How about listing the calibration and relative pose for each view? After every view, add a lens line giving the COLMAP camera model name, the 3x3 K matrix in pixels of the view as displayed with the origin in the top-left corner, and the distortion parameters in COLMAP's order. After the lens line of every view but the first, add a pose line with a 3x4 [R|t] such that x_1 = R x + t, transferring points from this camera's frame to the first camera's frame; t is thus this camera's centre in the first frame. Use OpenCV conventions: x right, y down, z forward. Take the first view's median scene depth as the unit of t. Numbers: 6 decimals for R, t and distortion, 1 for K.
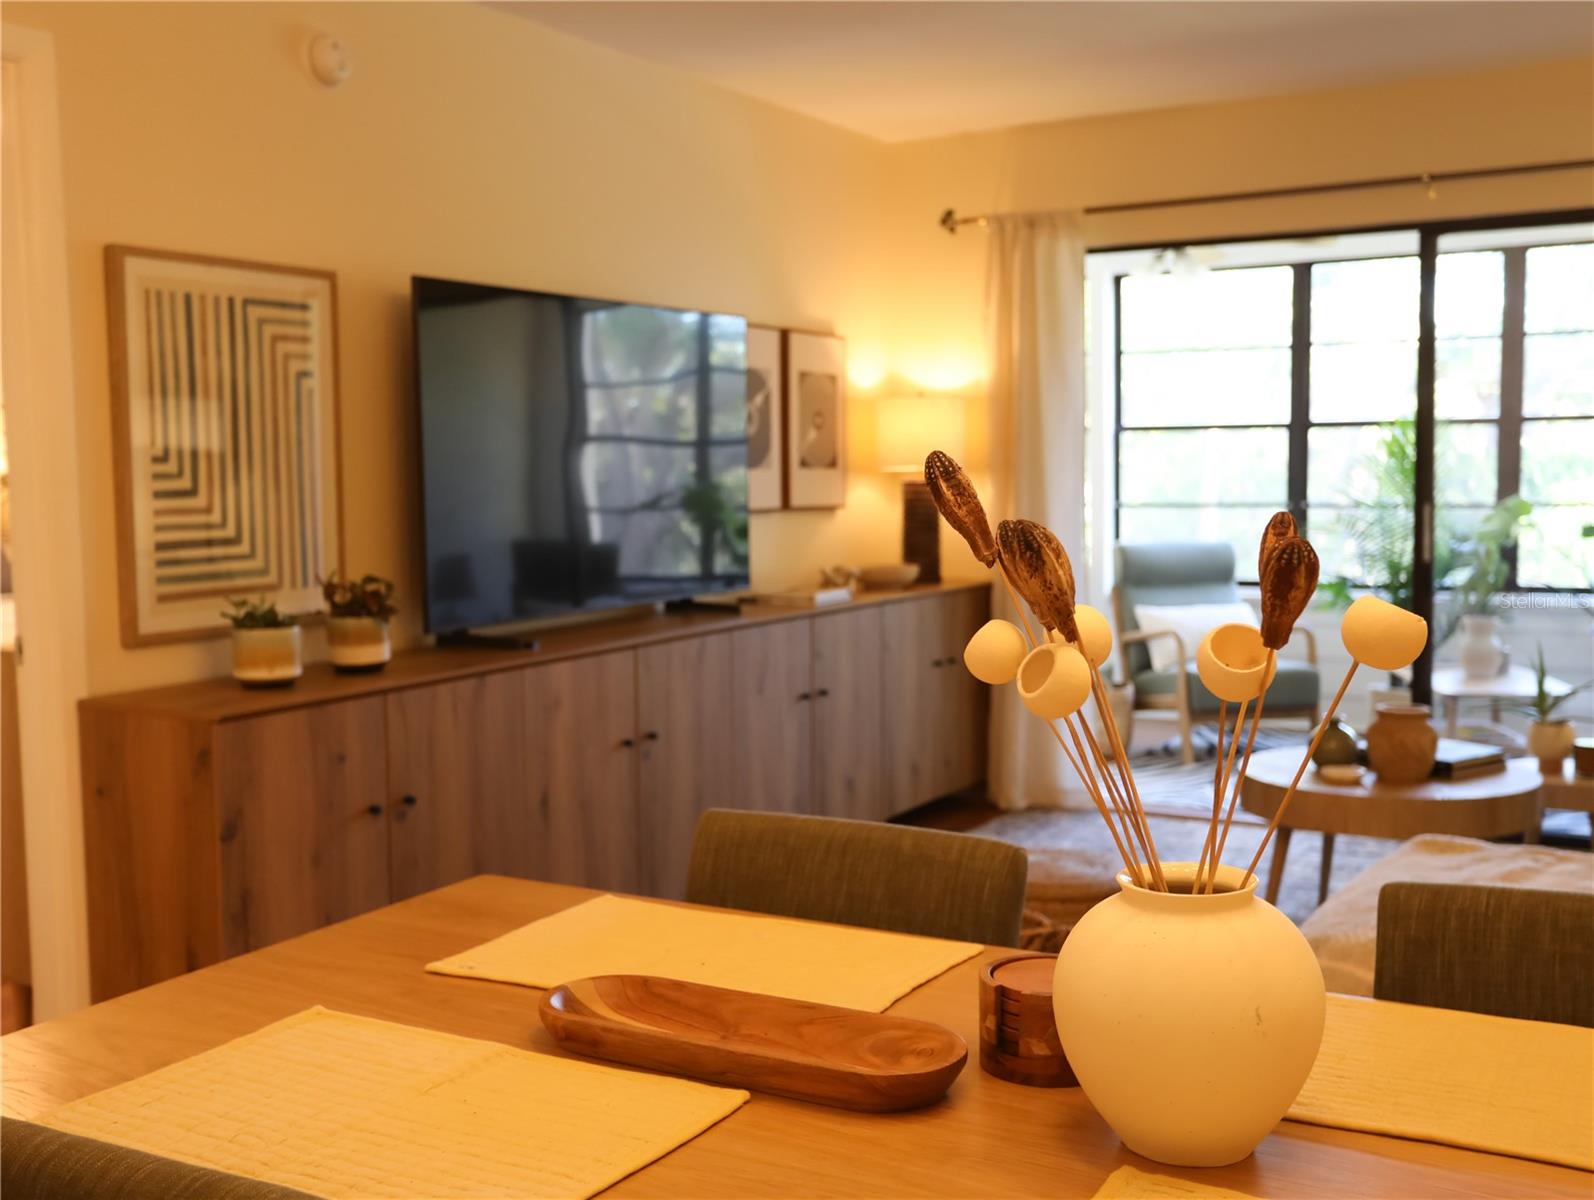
lens RADIAL K [[1697.5, 0, 793.5], [0, 1697.5, 613.5], [0, 0, 1]] dist [0.009543, 0.000000]
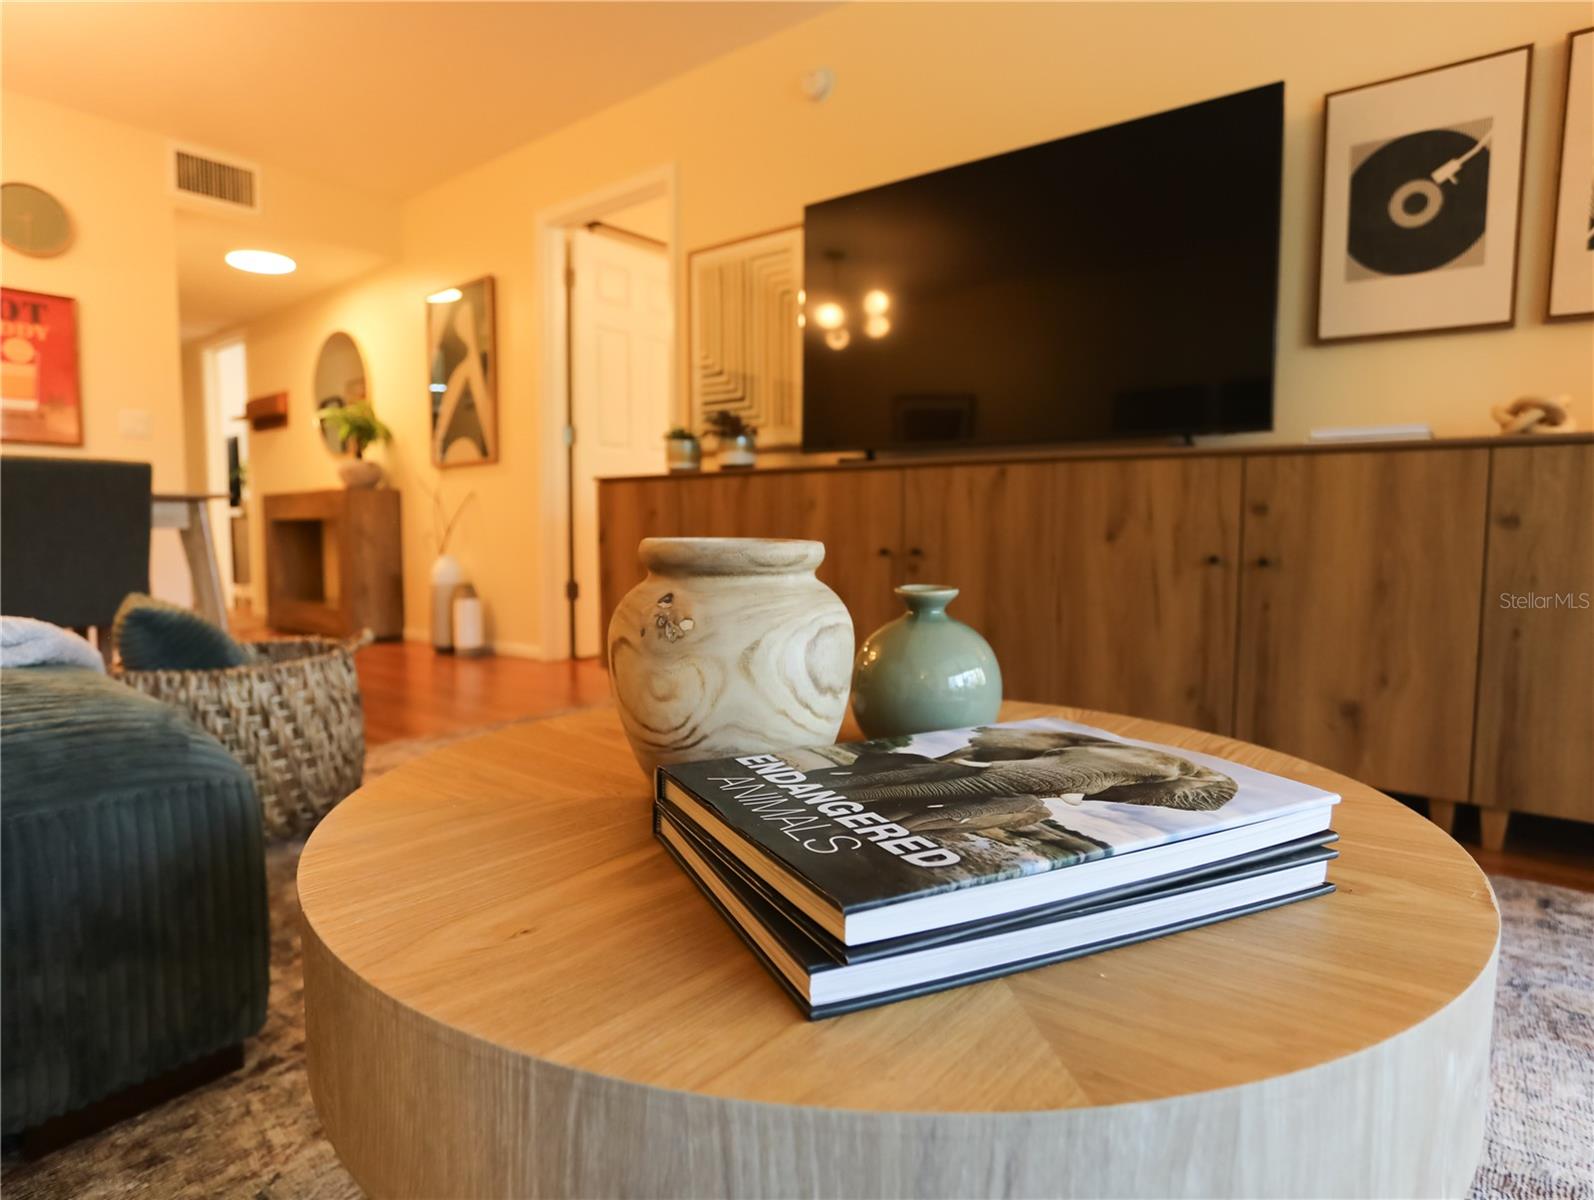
lens RADIAL K [[913.2, 0, 795.7], [0, 913.2, 589.5], [0, 0, 1]] dist [-0.054027, 0.022891]
pose [[-0.159695, 0.079896, -0.983928, 0.392979], [-0.095681, 0.990774, 0.095982, 0.036881], [0.982519, 0.109471, -0.150577, 0.790749]]
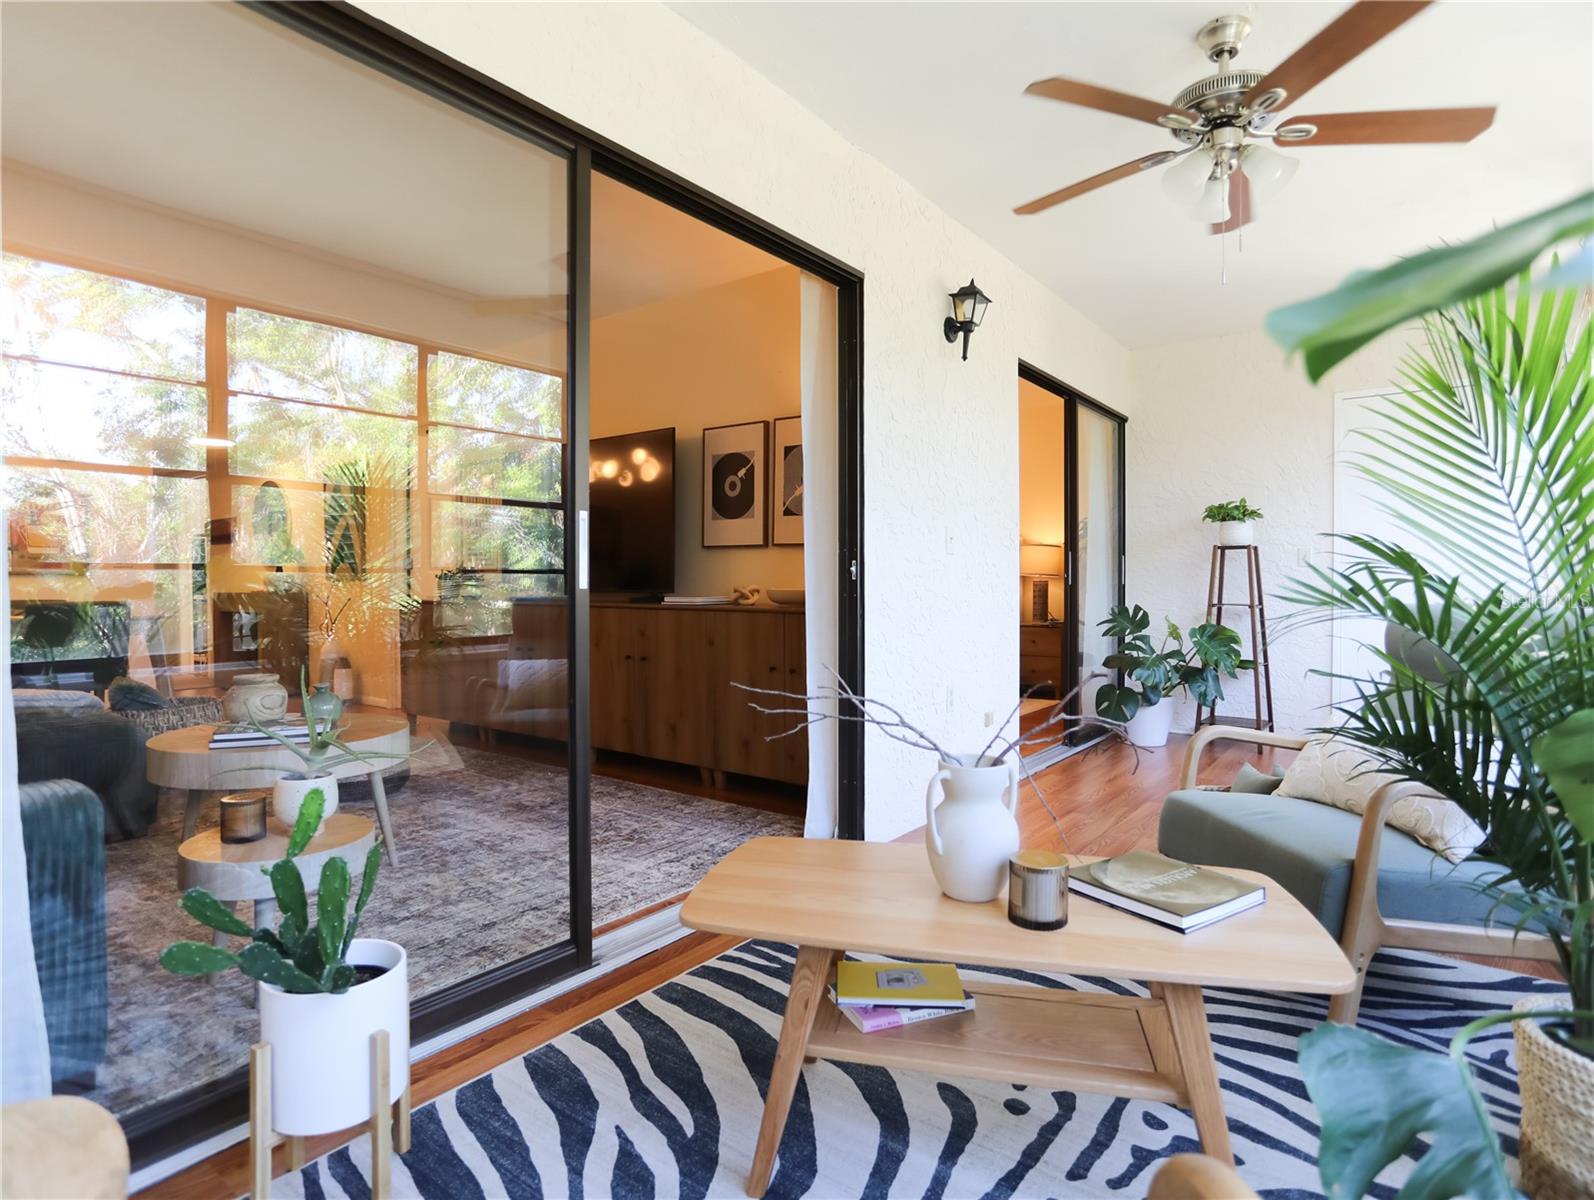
lens RADIAL K [[867.0, 0, 786.8], [0, 867.0, 584.9], [0, 0, 1]] dist [-0.050497, 0.019581]
pose [[-0.130530, 0.014159, -0.991343, 0.723374], [-0.090174, 0.995584, 0.026093, -0.049233], [0.987335, 0.092799, -0.128677, 1.123748]]
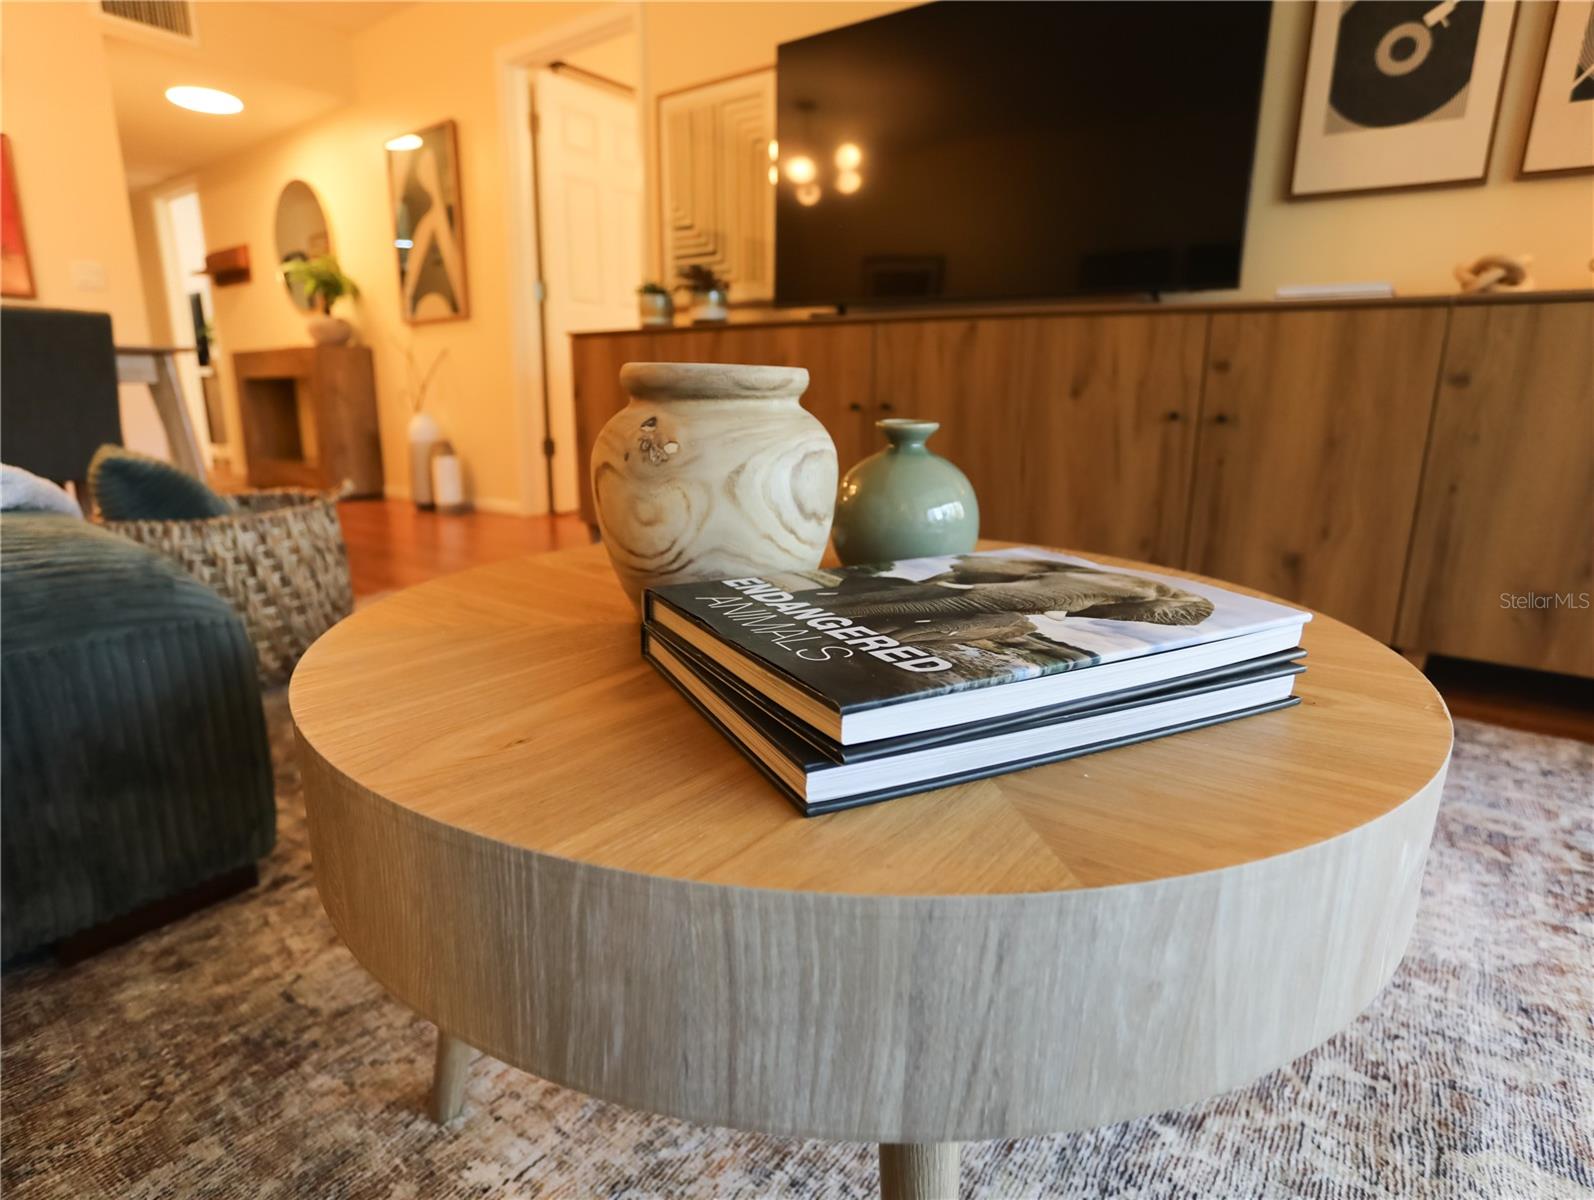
lens RADIAL K [[867.0, 0, 796.0], [0, 867.0, 596.0], [0, 0, 1]] dist [-0.050497, 0.019581]
pose [[-0.124890, 0.239385, -0.962859, 0.388901], [-0.103696, 0.961993, 0.252620, 0.042058], [0.986737, 0.131394, -0.095320, 0.788622]]
